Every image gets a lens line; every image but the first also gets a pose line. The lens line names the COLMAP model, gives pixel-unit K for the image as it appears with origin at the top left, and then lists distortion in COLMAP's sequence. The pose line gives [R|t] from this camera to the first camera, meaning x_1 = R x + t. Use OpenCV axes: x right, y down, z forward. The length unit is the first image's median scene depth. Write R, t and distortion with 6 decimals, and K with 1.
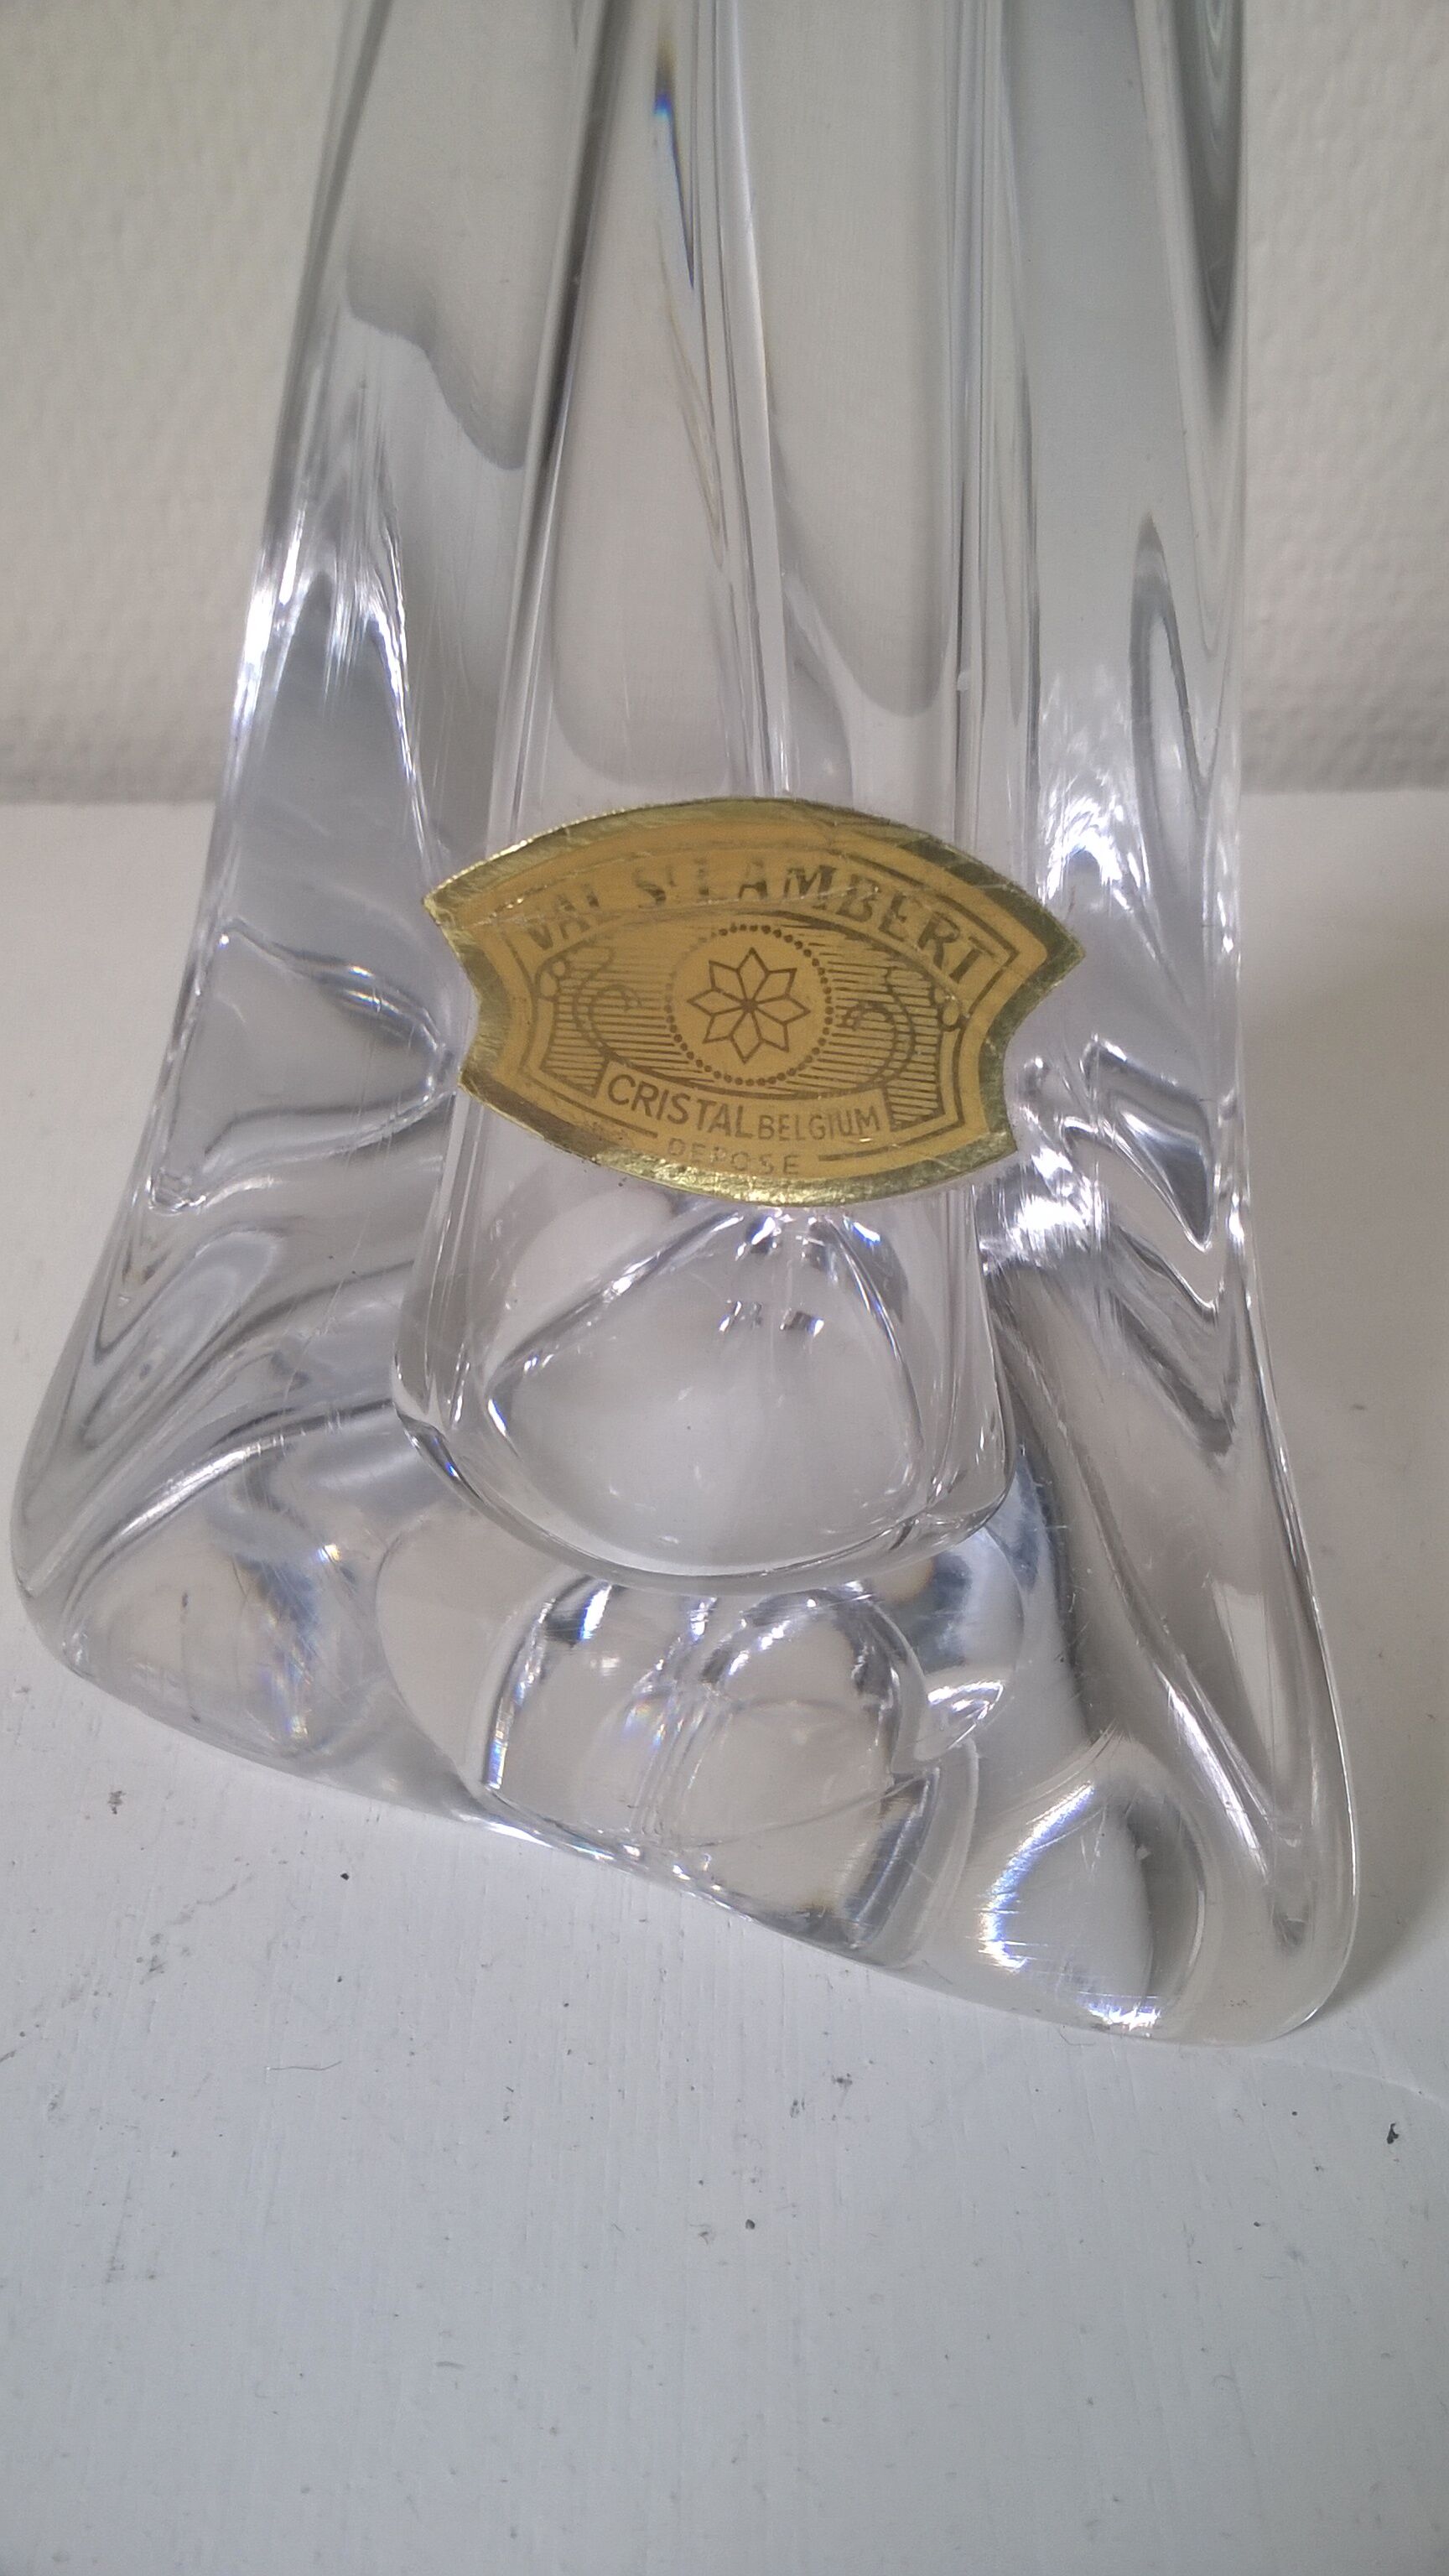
lens RADIAL K [[1991.4, 0, 735.3], [0, 1991.4, 1250.1], [0, 0, 1]] dist [0.017689, -0.077871]
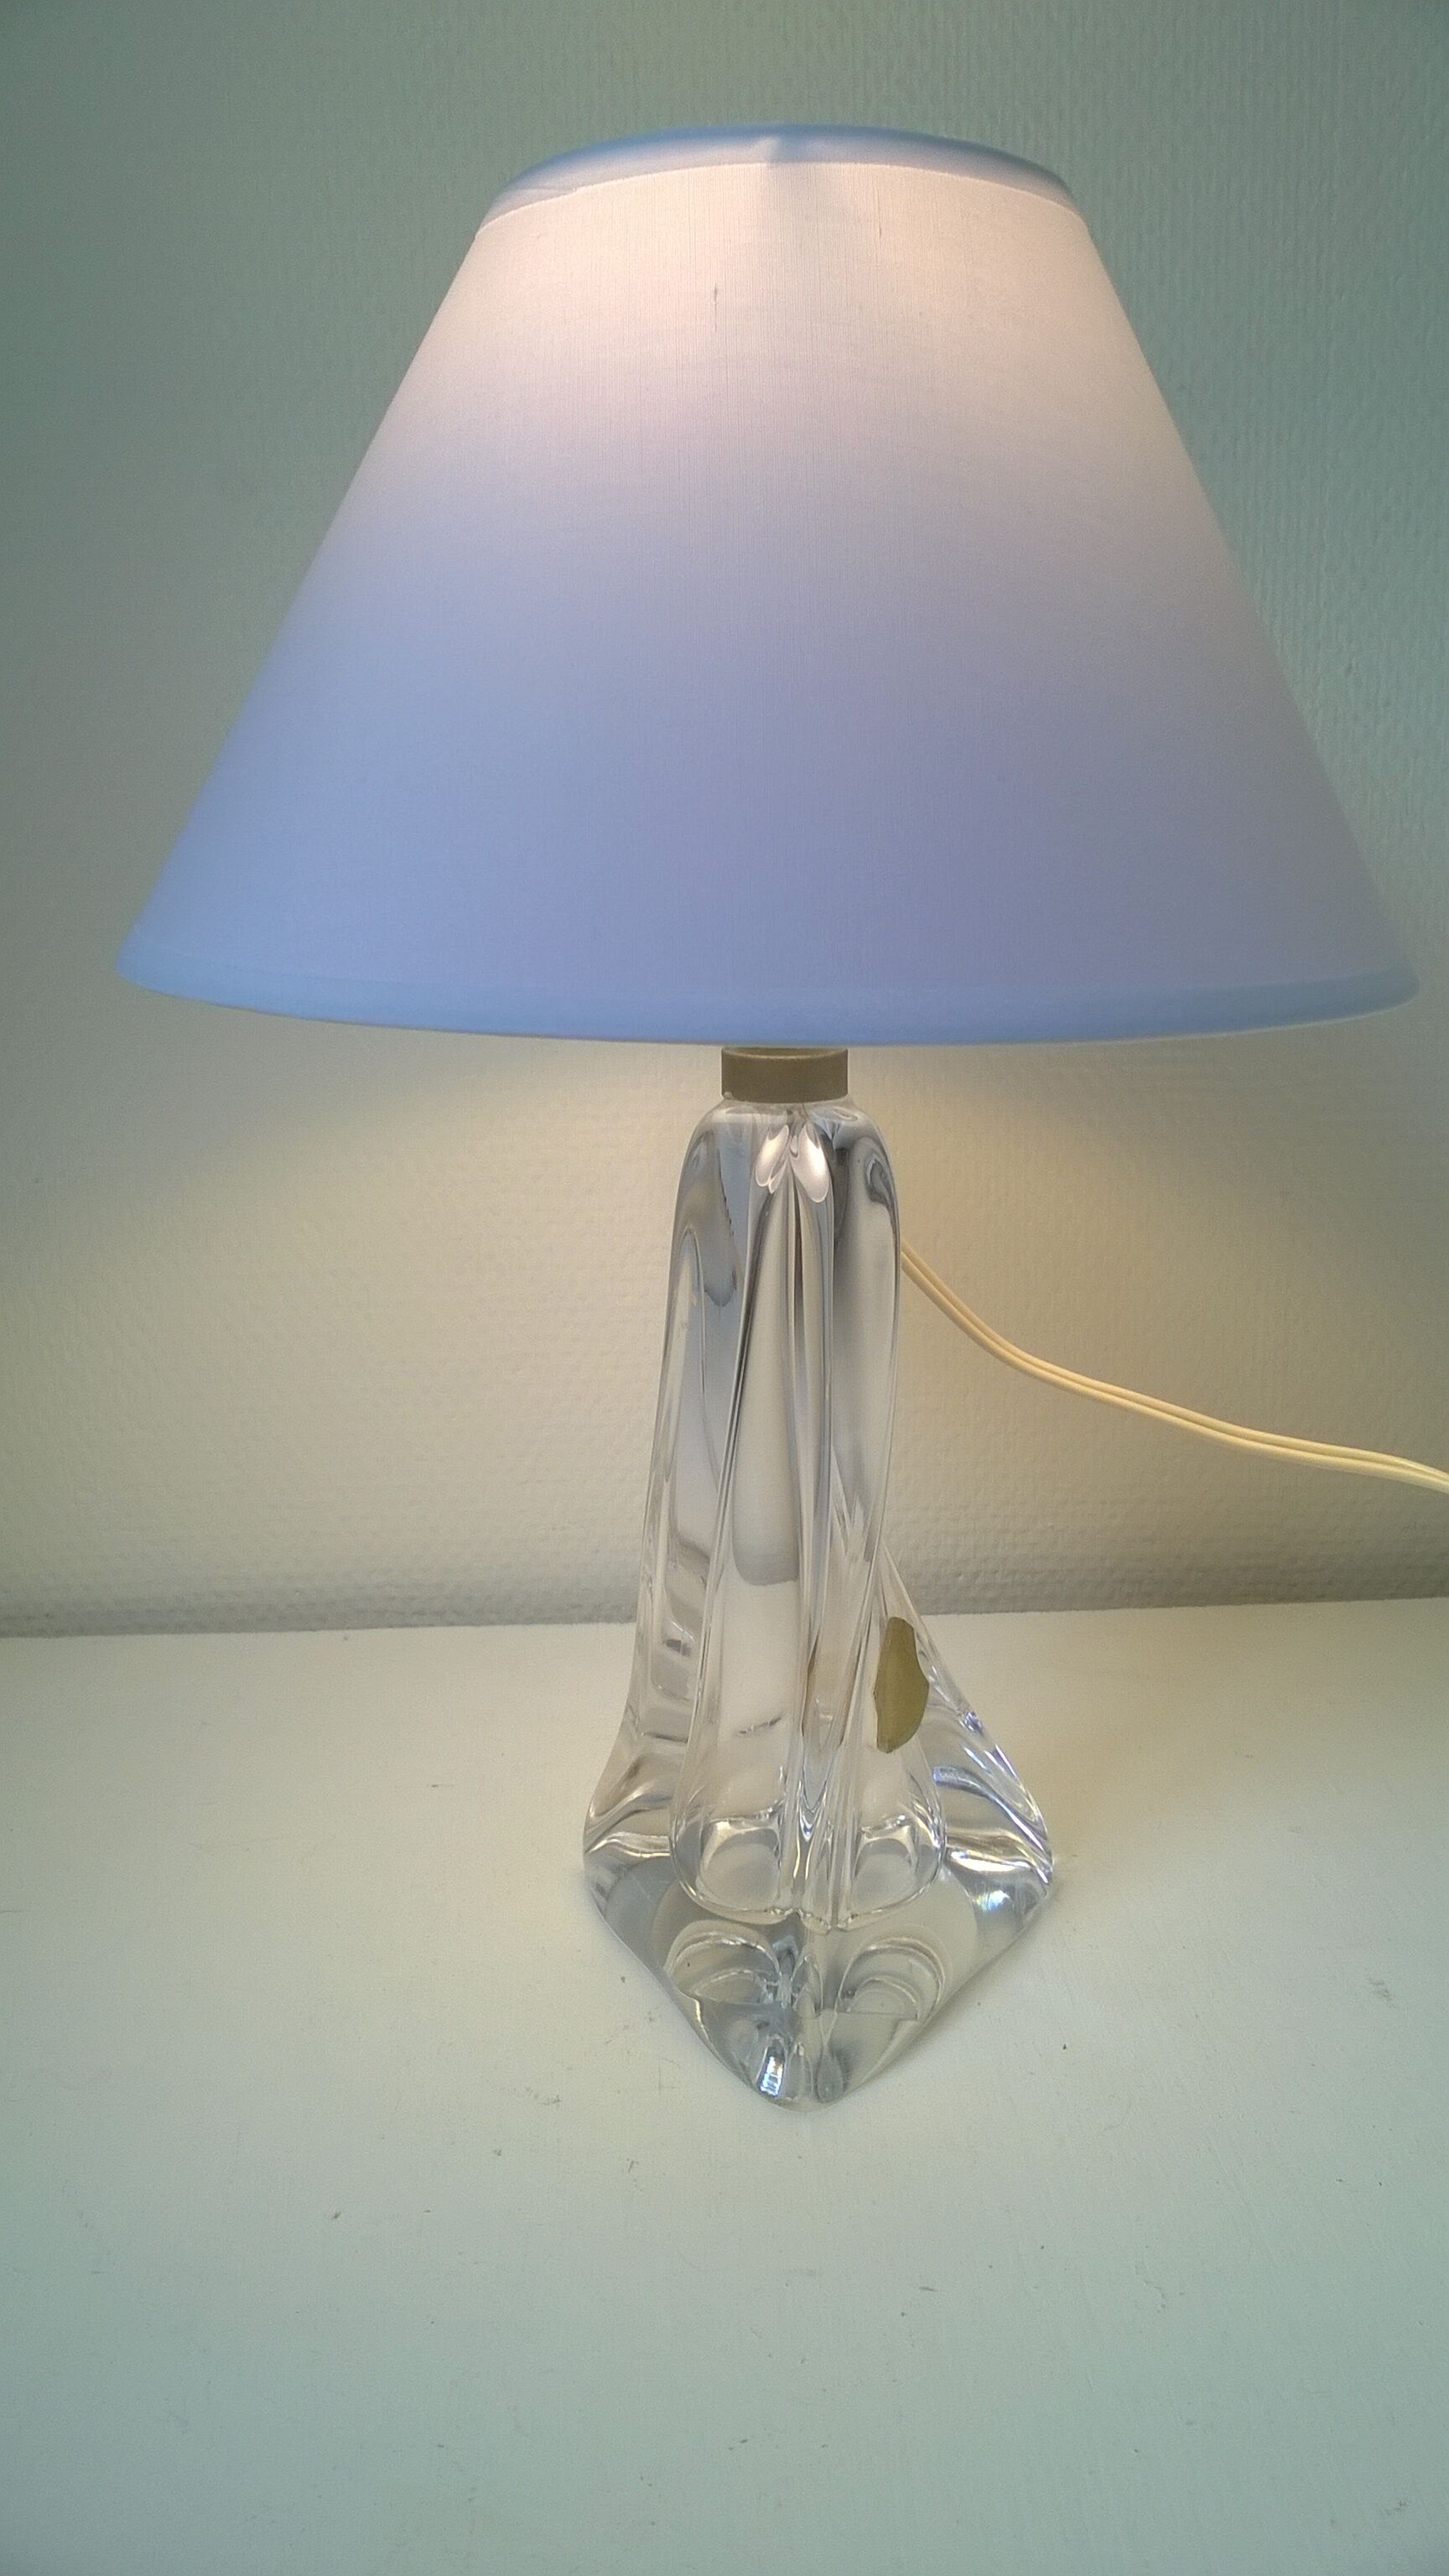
lens RADIAL K [[1991.4, 0, 715.9], [0, 1991.4, 1267.3], [0, 0, 1]] dist [0.017689, -0.077871]
pose [[0.999824, -0.013803, 0.012681, -0.220897], [0.017588, 0.924751, -0.380166, 0.459605], [-0.006479, 0.380322, 0.924831, -2.183433]]
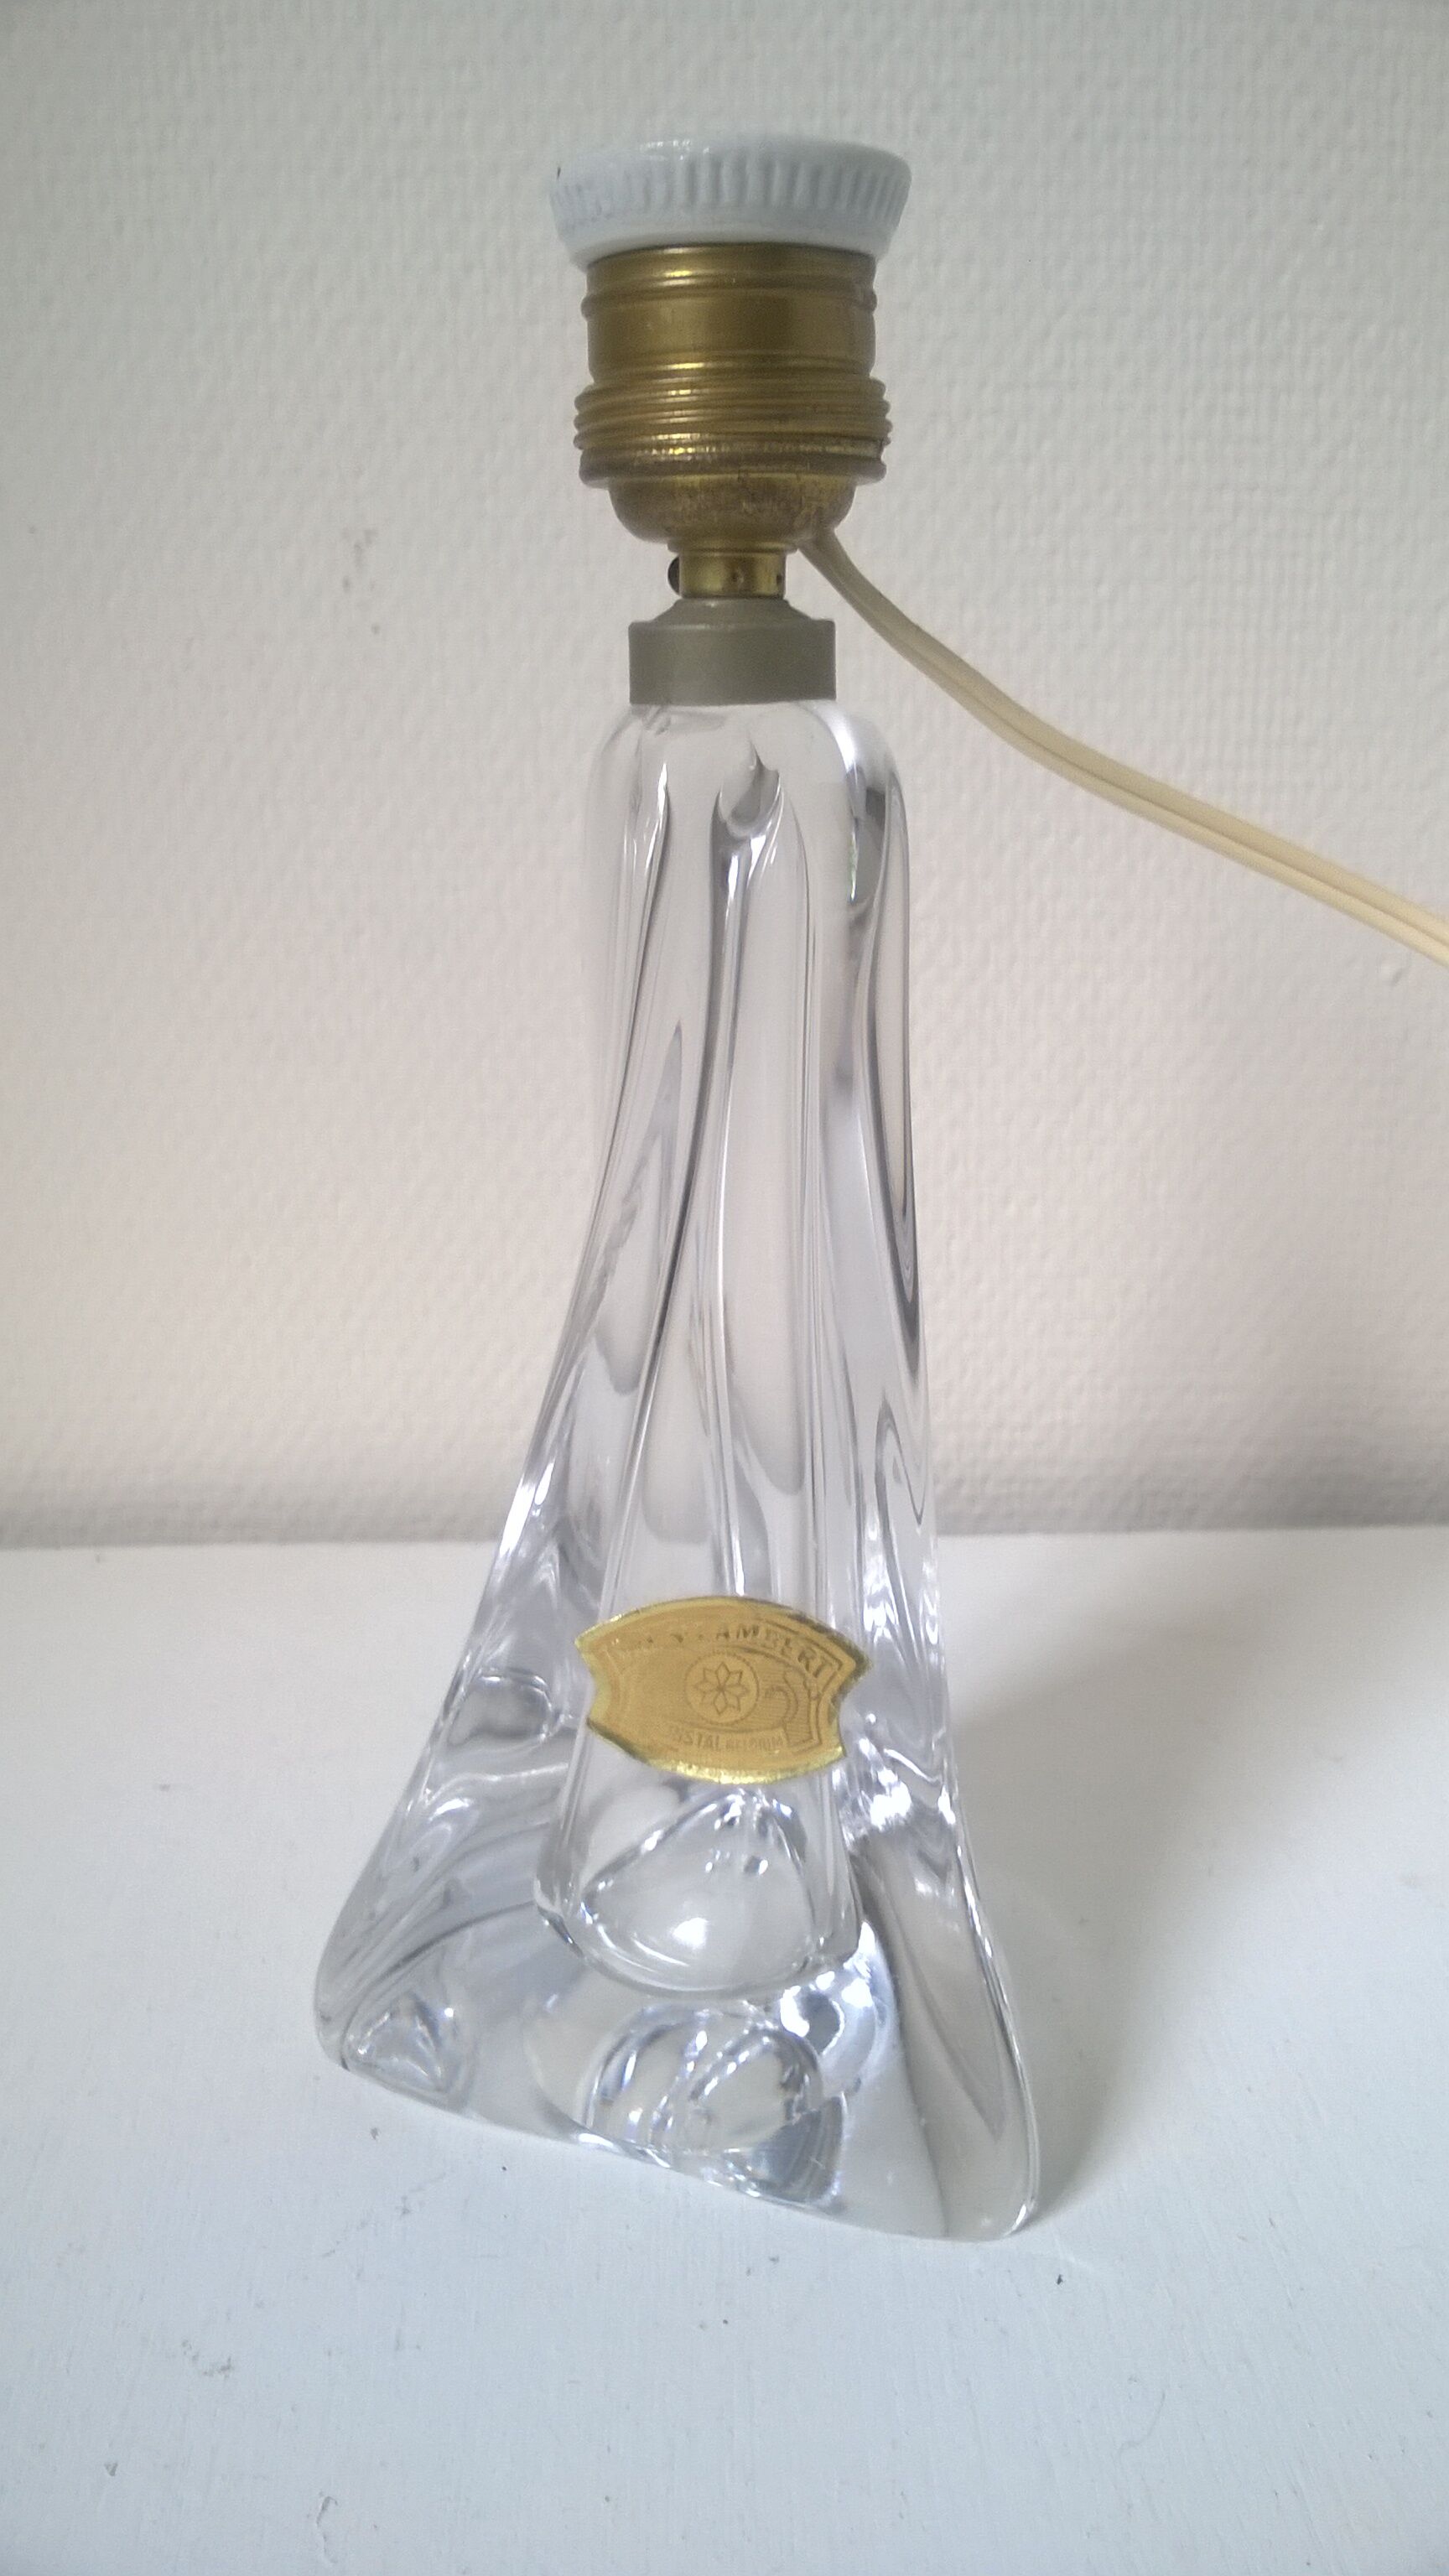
lens RADIAL K [[1991.4, 0, 705.2], [0, 1991.4, 1266.0], [0, 0, 1]] dist [0.017689, -0.077871]
pose [[0.999992, -0.002617, -0.002958, -0.002716], [0.001552, 0.949085, -0.315016, 0.109298], [0.003632, 0.315009, 0.949082, -1.061385]]
